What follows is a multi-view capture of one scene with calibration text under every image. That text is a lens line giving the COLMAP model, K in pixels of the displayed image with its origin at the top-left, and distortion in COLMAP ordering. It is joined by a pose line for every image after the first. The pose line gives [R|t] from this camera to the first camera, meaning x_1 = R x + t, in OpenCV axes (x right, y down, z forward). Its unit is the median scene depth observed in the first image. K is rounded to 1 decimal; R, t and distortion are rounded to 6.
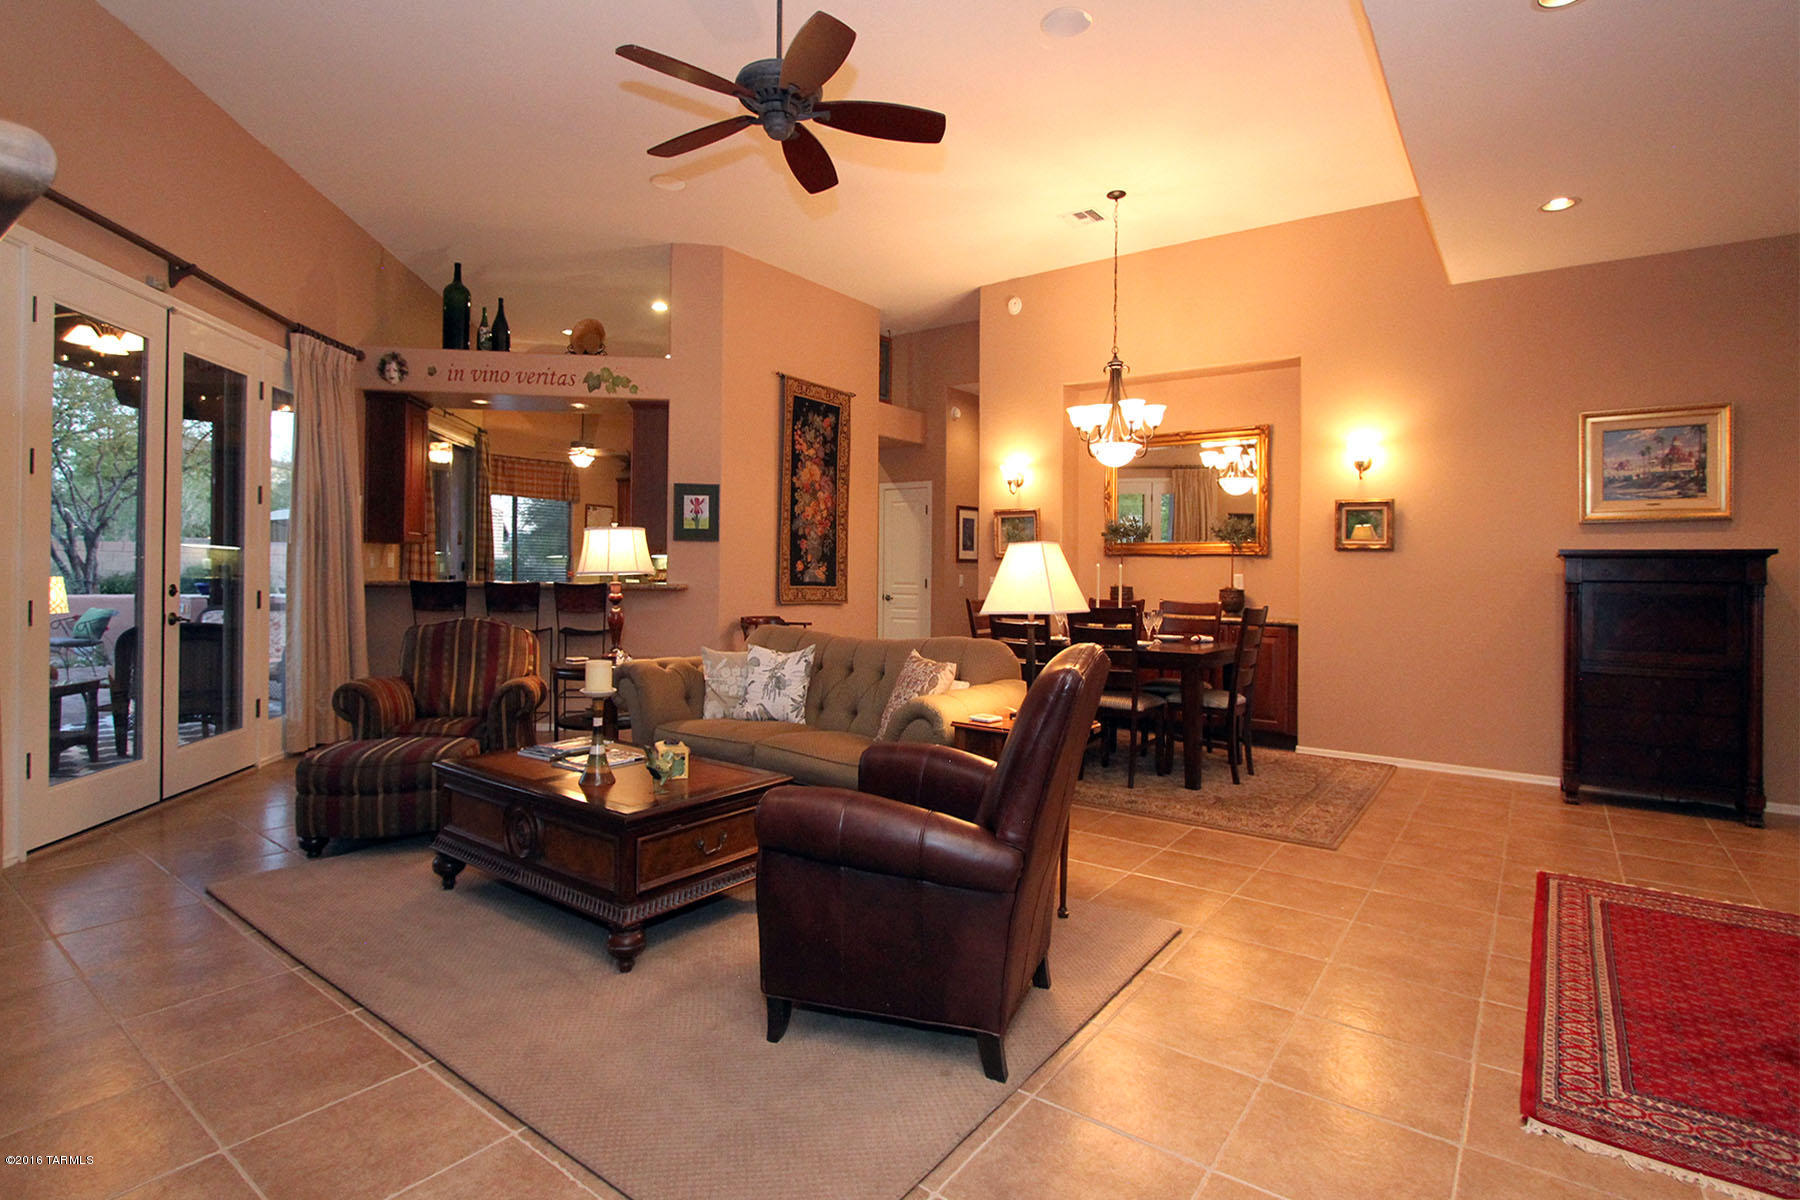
lens RADIAL K [[850.7, 0, 888.5], [0, 850.7, 594.2], [0, 0, 1]] dist [-0.008016, 0.002393]
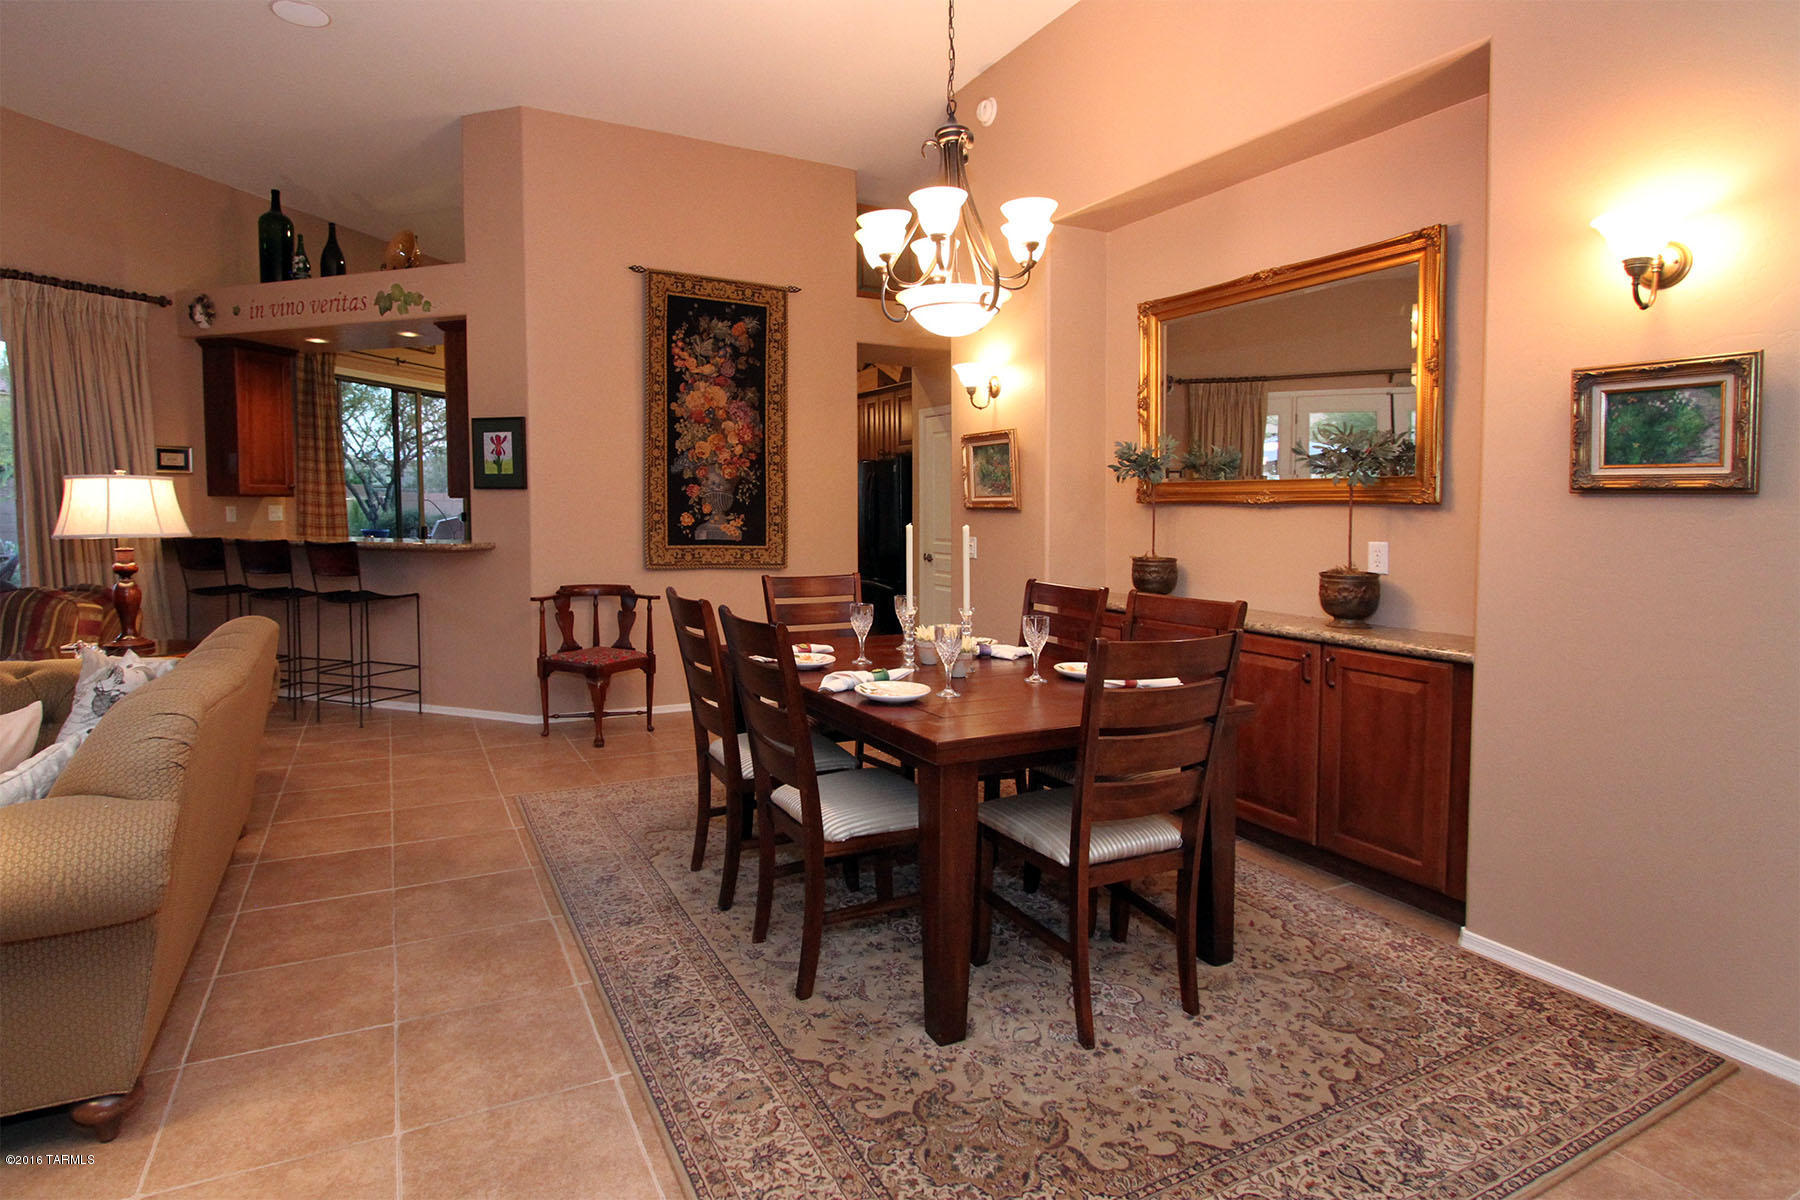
lens RADIAL K [[795.6, 0, 813.0], [0, 795.6, 549.9], [0, 0, 1]] dist [-0.005272, -0.000398]
pose [[0.872623, 0.024514, -0.487780, 0.359417], [-0.015017, 0.999614, 0.023373, -0.024925], [0.488164, -0.013070, 0.872654, 0.444726]]
